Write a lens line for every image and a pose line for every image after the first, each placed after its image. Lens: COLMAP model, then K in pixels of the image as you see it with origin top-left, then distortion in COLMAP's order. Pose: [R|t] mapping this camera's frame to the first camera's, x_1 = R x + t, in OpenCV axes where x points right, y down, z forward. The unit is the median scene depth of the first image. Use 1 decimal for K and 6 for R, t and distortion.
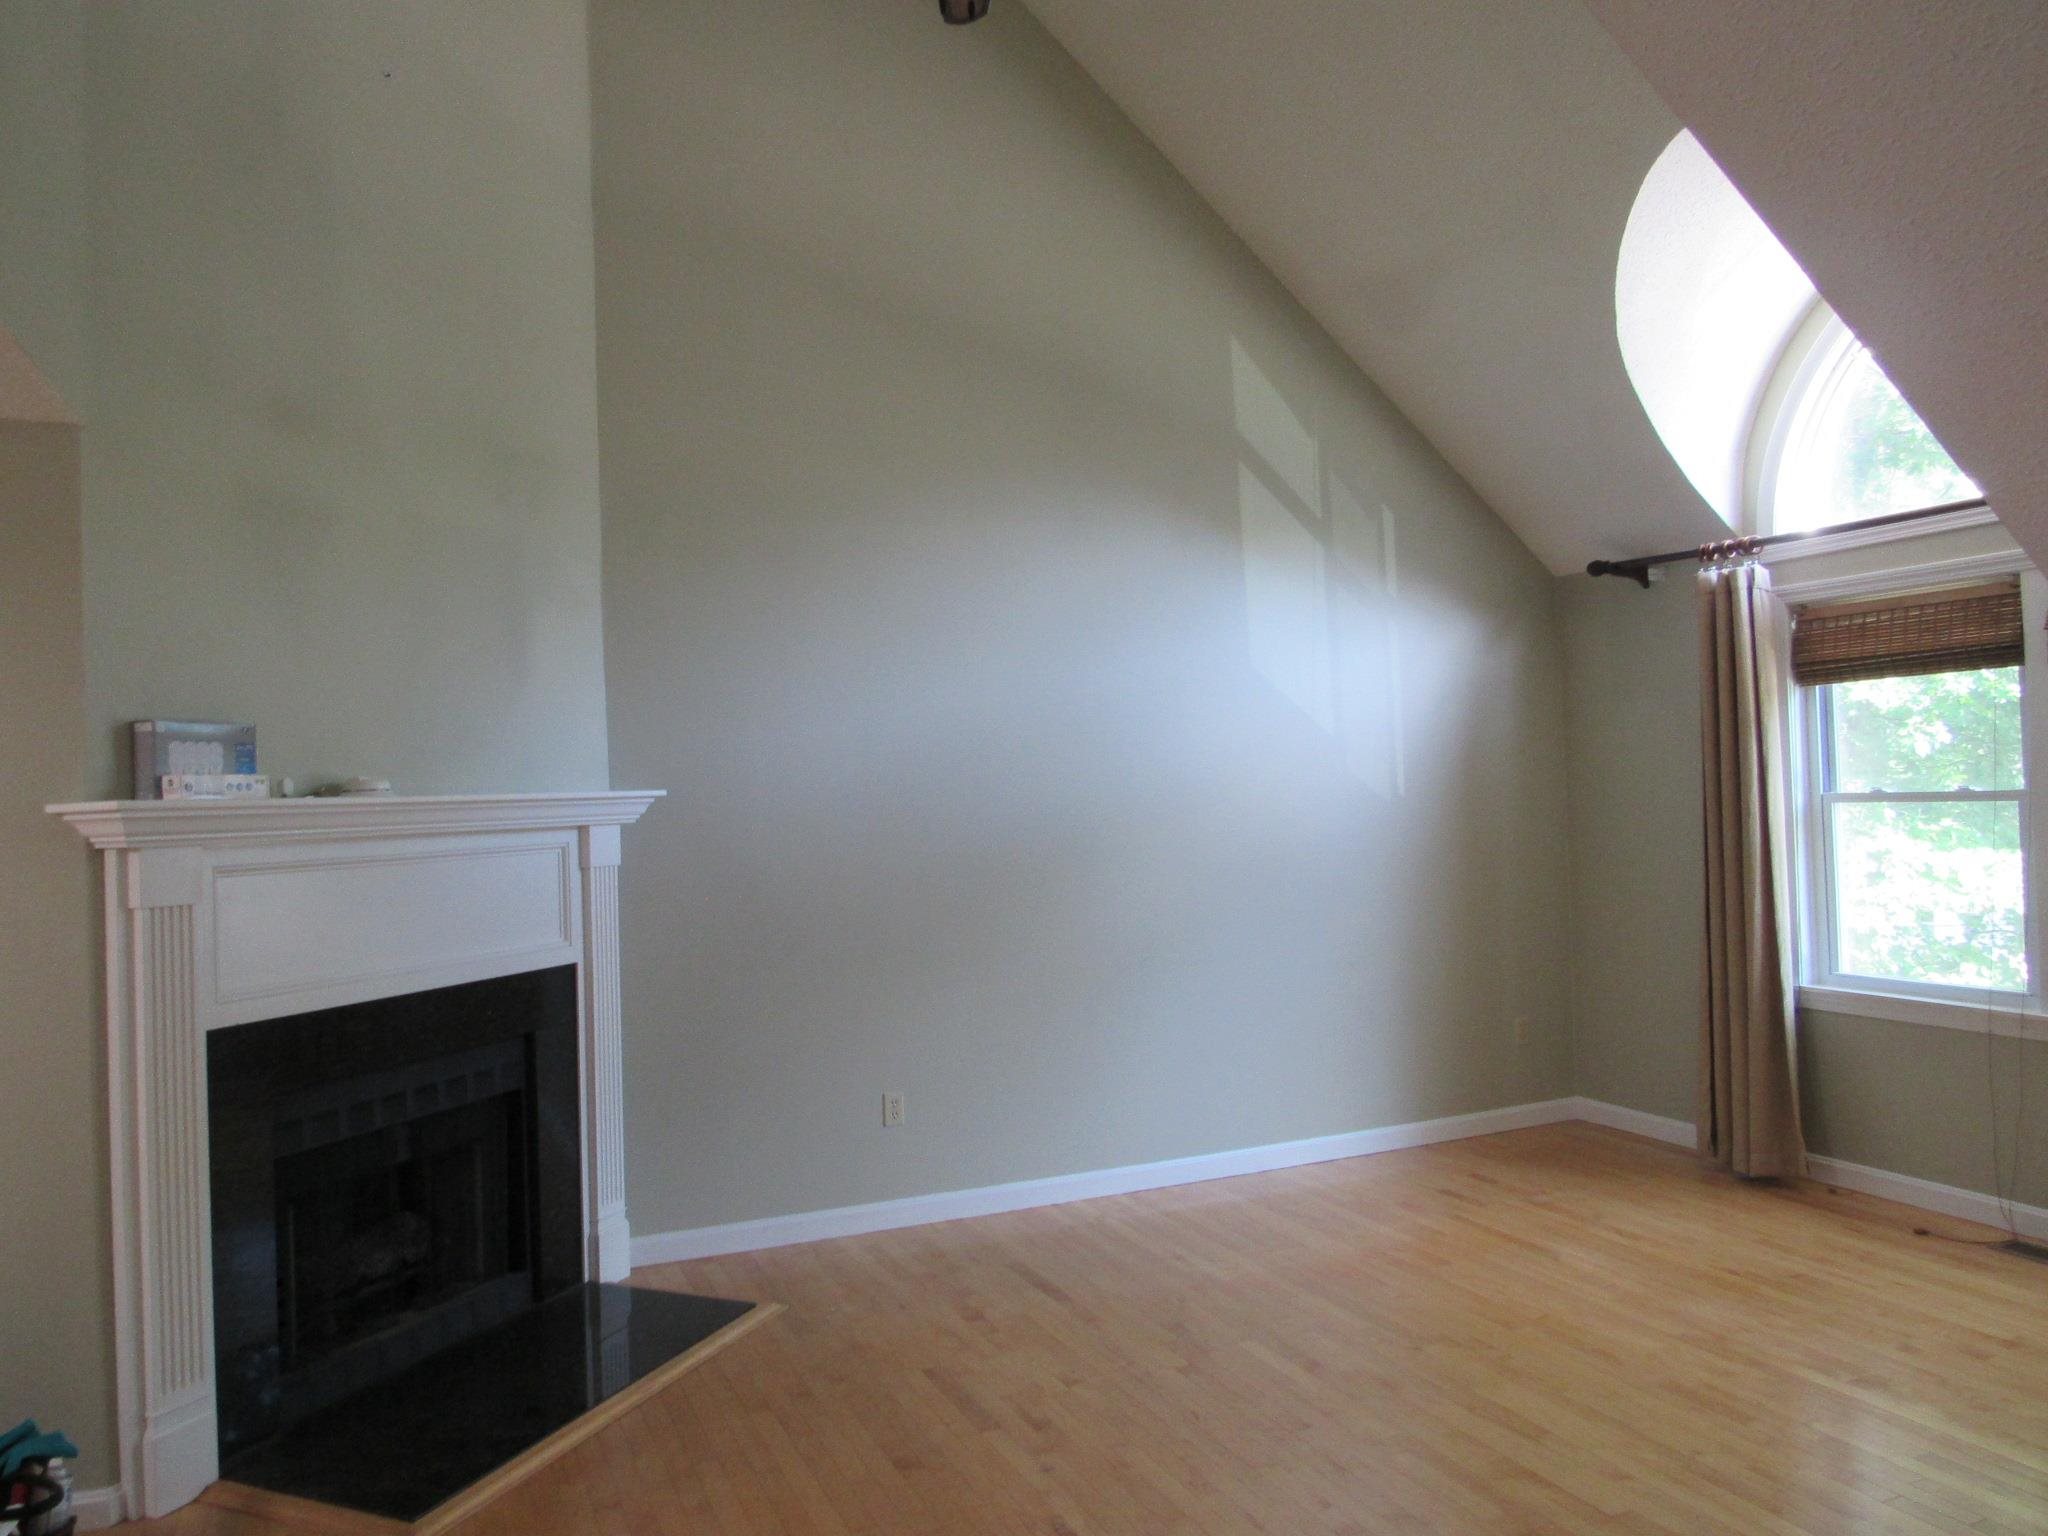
lens RADIAL K [[1417.7, 0, 1024.0], [0, 1417.7, 768.0], [0, 0, 1]] dist [-0.001557, 0.001374]
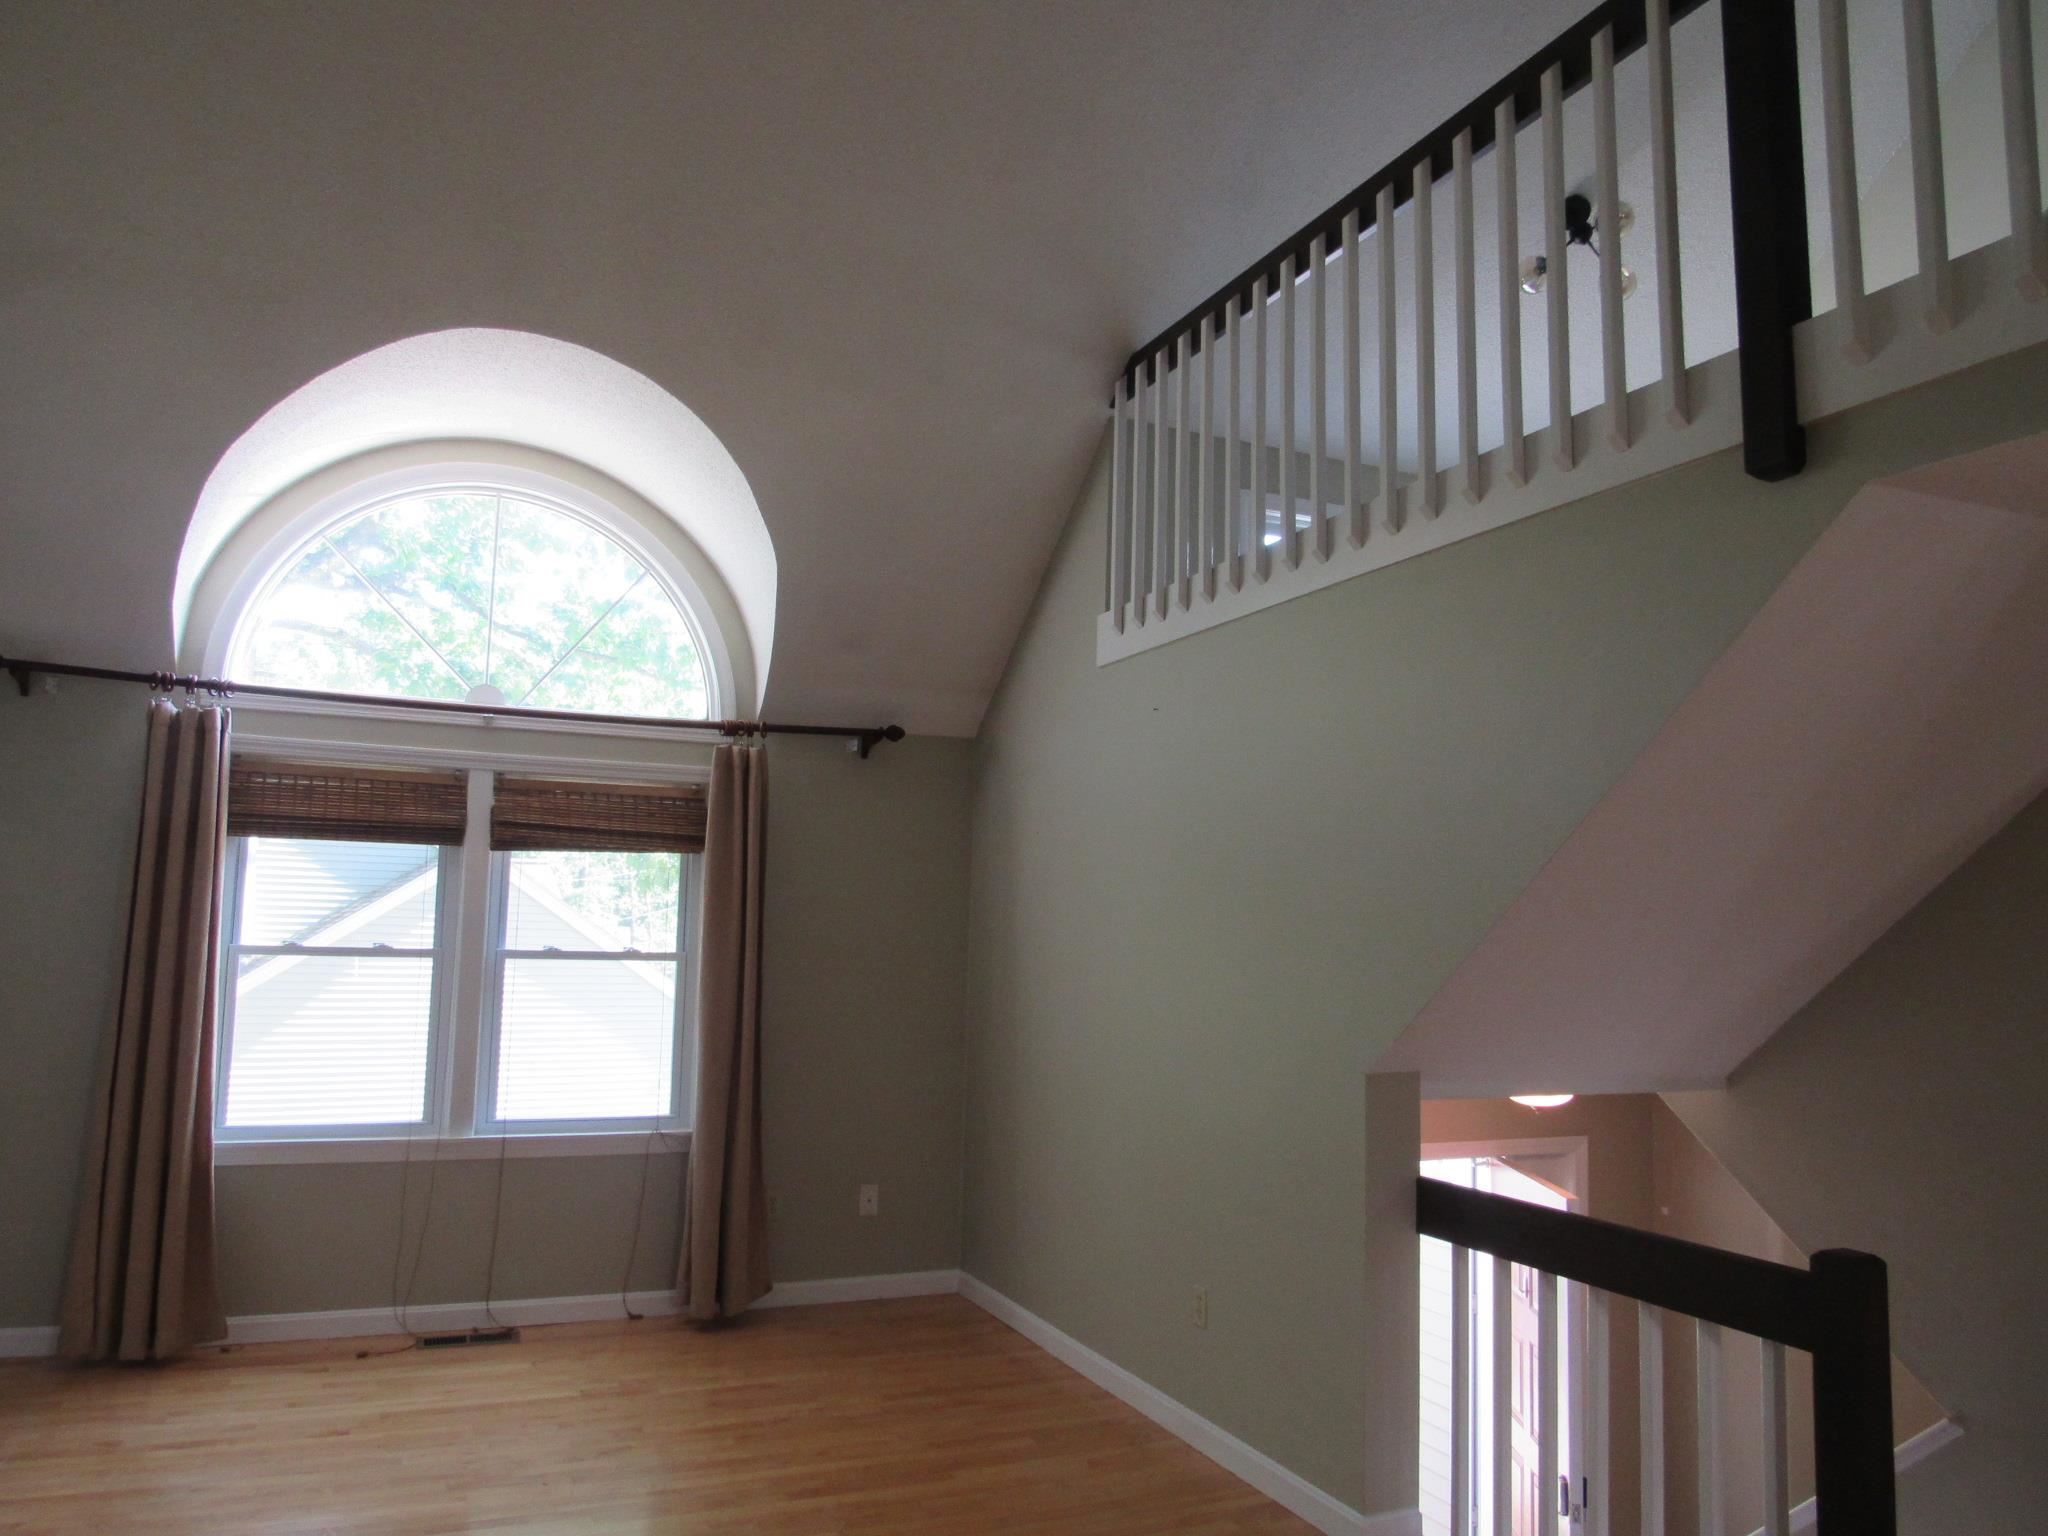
lens RADIAL K [[1464.6, 0, 1024.0], [0, 1464.6, 768.0], [0, 0, 1]] dist [-0.024074, 0.000644]
pose [[0.011743, 0.146374, 0.989160, -0.490881], [-0.043285, 0.988375, -0.145744, 0.021037], [-0.998994, -0.041104, 0.017943, 0.455994]]
